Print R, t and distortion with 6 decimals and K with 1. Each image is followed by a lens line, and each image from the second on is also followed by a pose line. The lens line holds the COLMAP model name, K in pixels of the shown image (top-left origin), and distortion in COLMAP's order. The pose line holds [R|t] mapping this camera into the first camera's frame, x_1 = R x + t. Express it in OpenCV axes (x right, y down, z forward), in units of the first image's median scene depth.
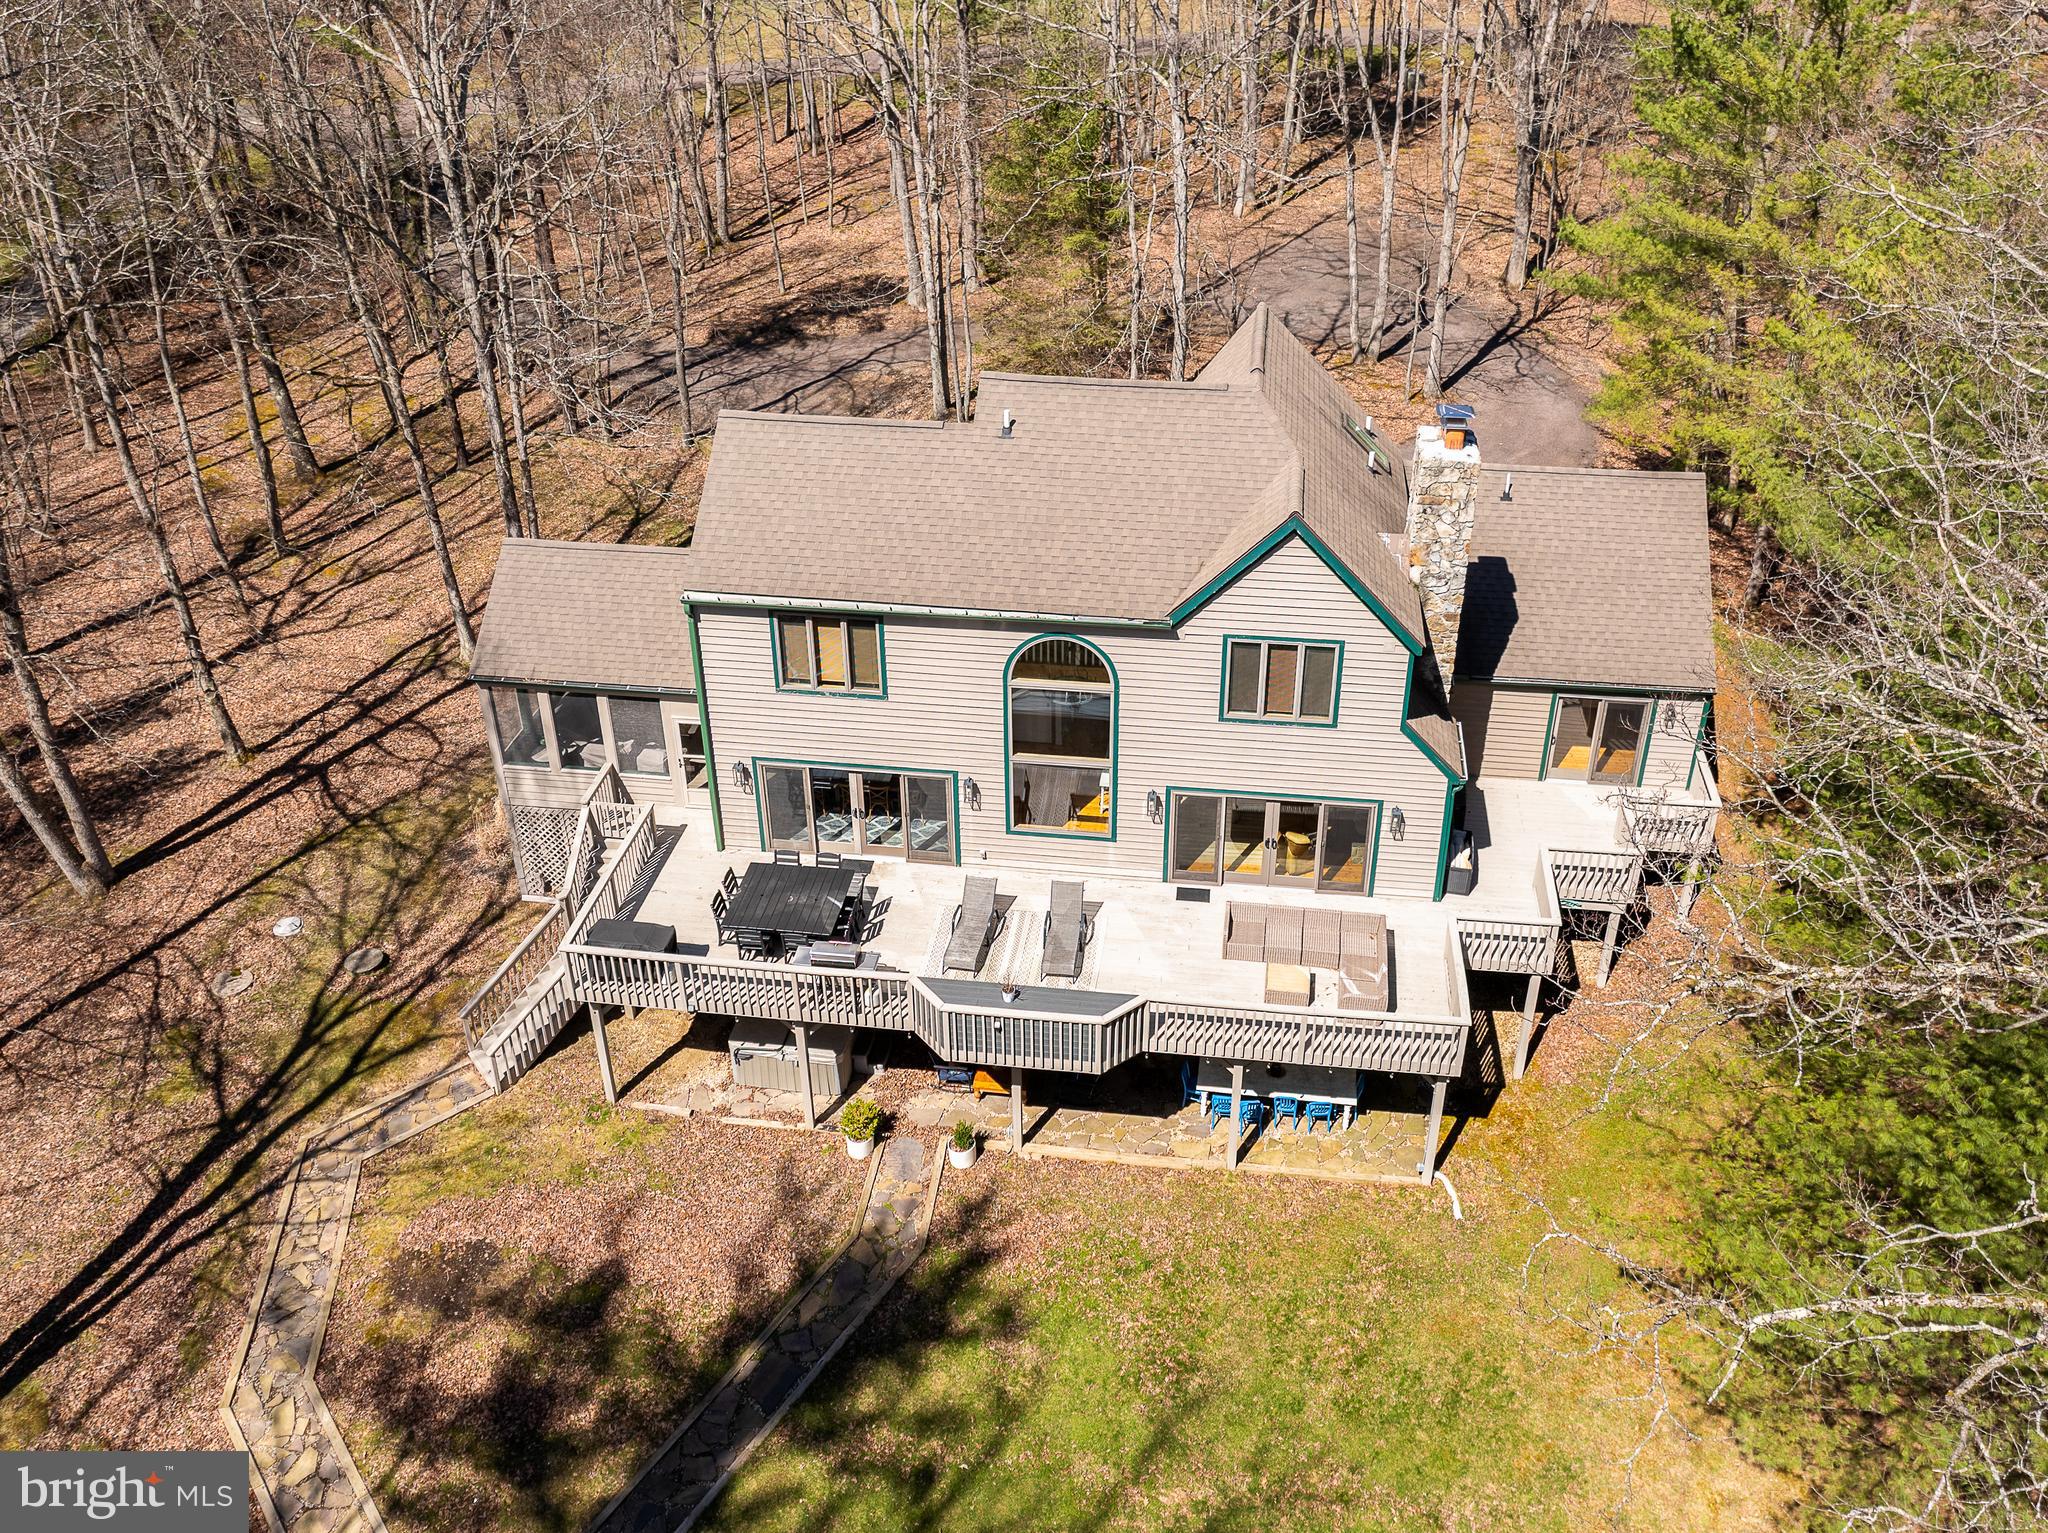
lens RADIAL K [[1662.5, 0, 1024.0], [0, 1662.5, 766.5], [0, 0, 1]] dist [-0.011922, 0.001660]
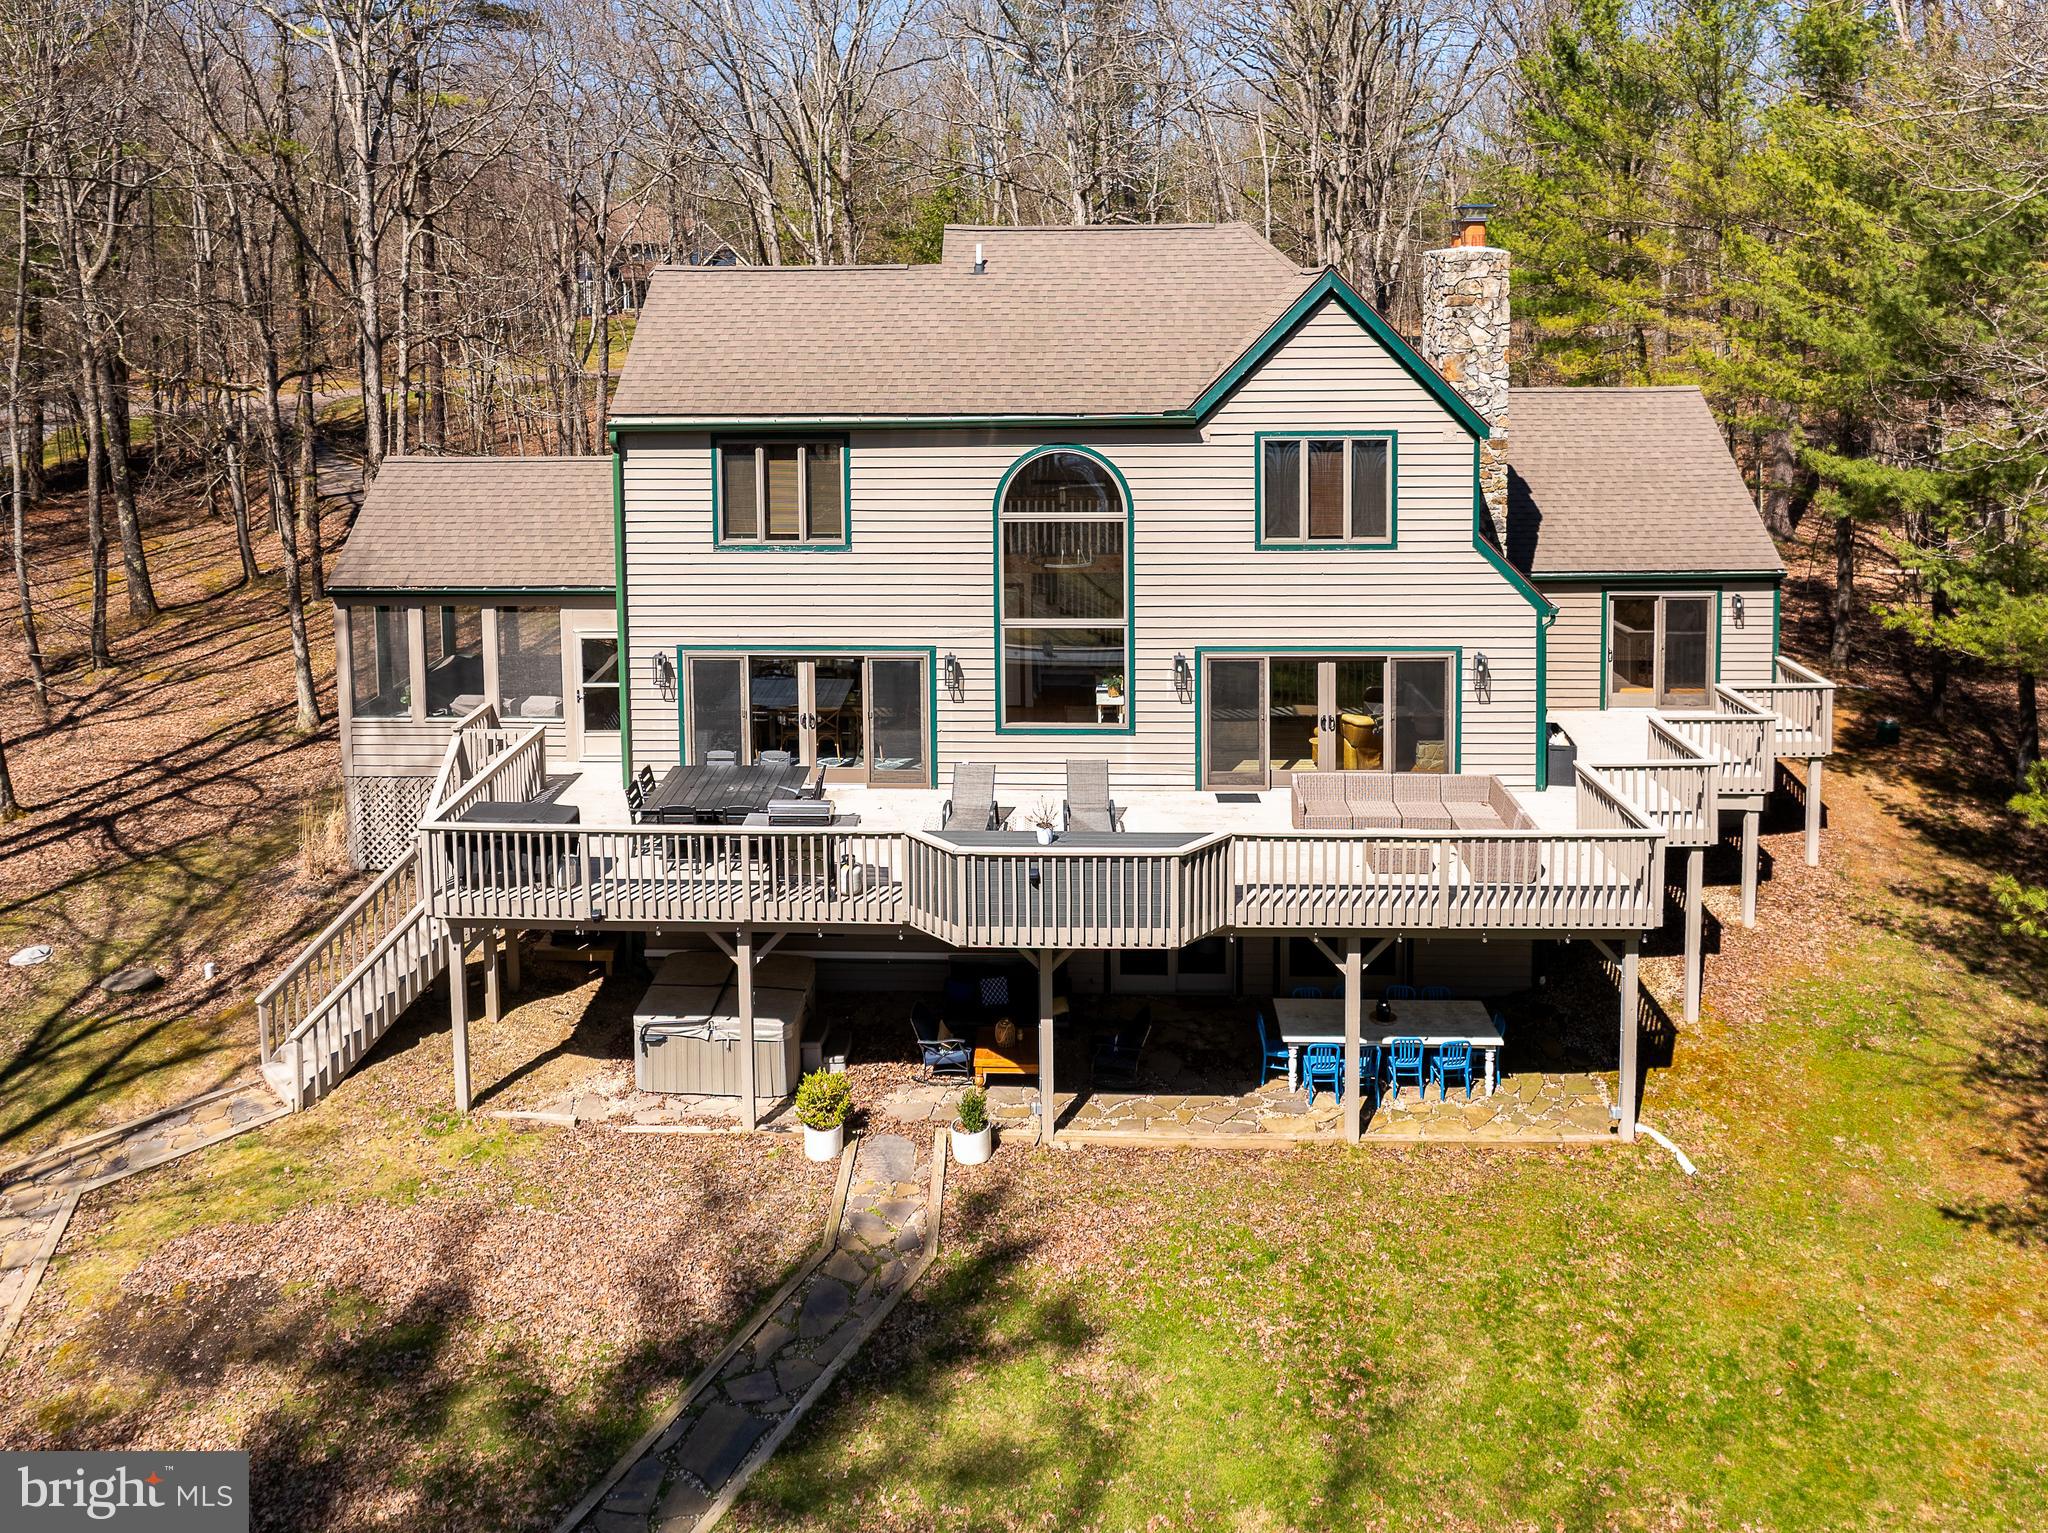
lens RADIAL K [[1613.6, 0, 976.6], [0, 1613.6, 506.2], [0, 0, 1]] dist [-0.002311, 0.014274]
pose [[0.996775, -0.017730, 0.078264, -0.081596], [0.049378, 0.904305, -0.424021, 0.278470], [-0.063257, 0.426518, 0.902264, 0.263009]]
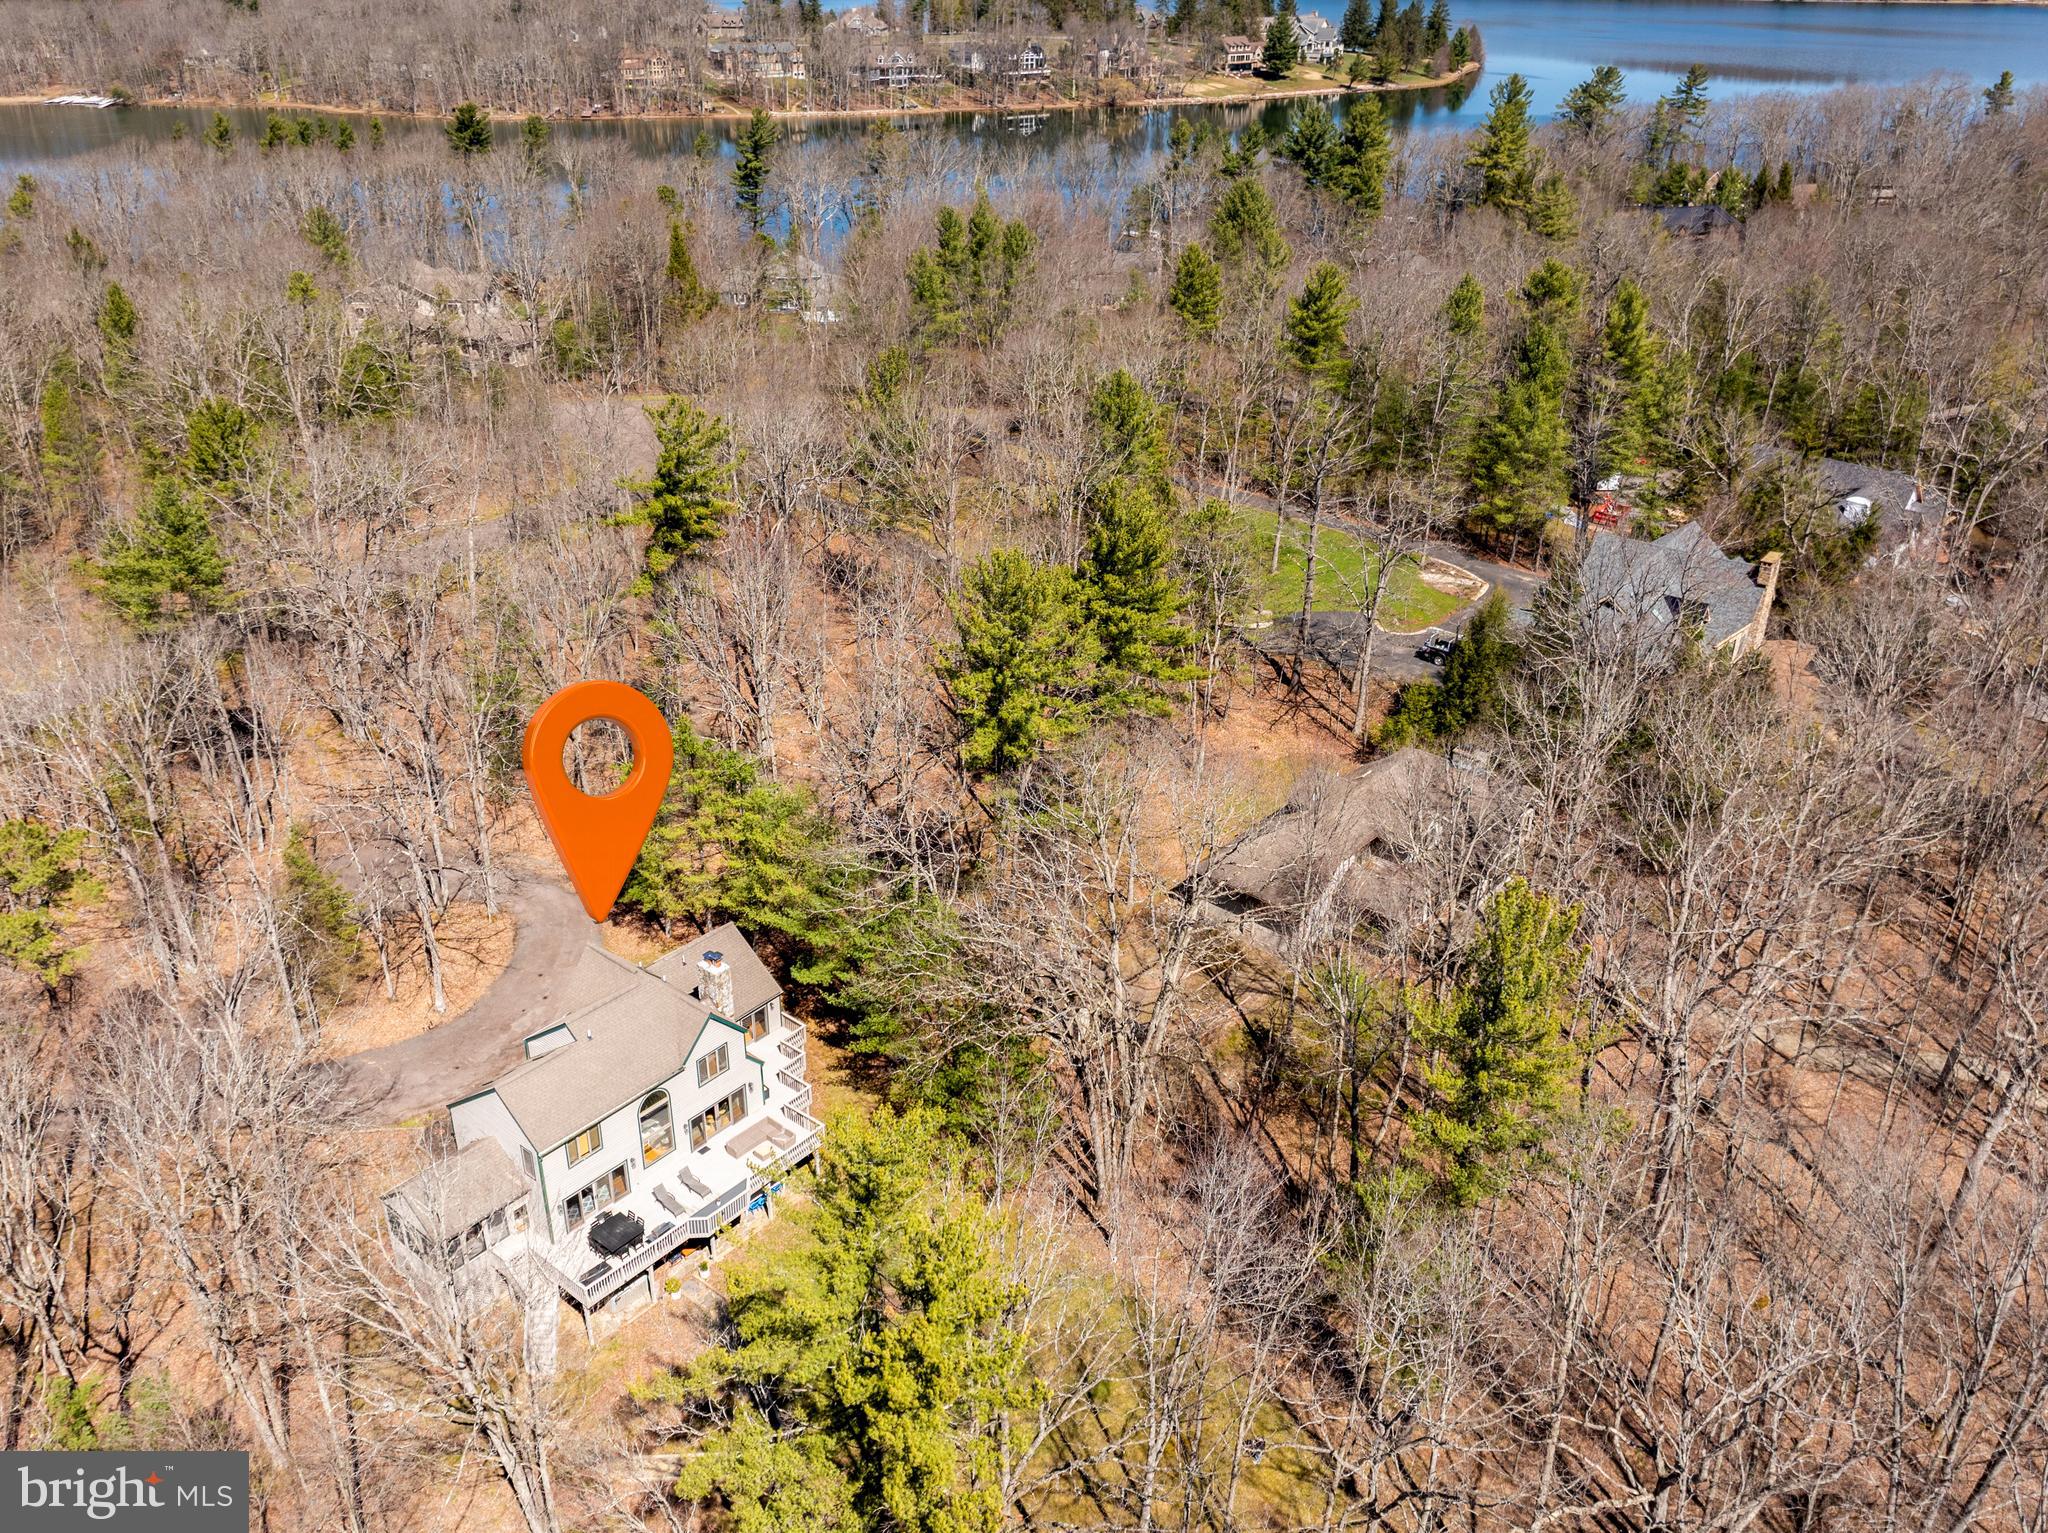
lens RADIAL K [[1662.5, 0, 1024.0], [0, 1662.5, 766.5], [0, 0, 1]] dist [-0.011922, 0.001660]
pose [[0.538337, -0.390621, 0.746732, -1.462681], [0.446300, 0.883775, 0.140561, -0.651943], [-0.714849, 0.257597, 0.650103, -1.370955]]
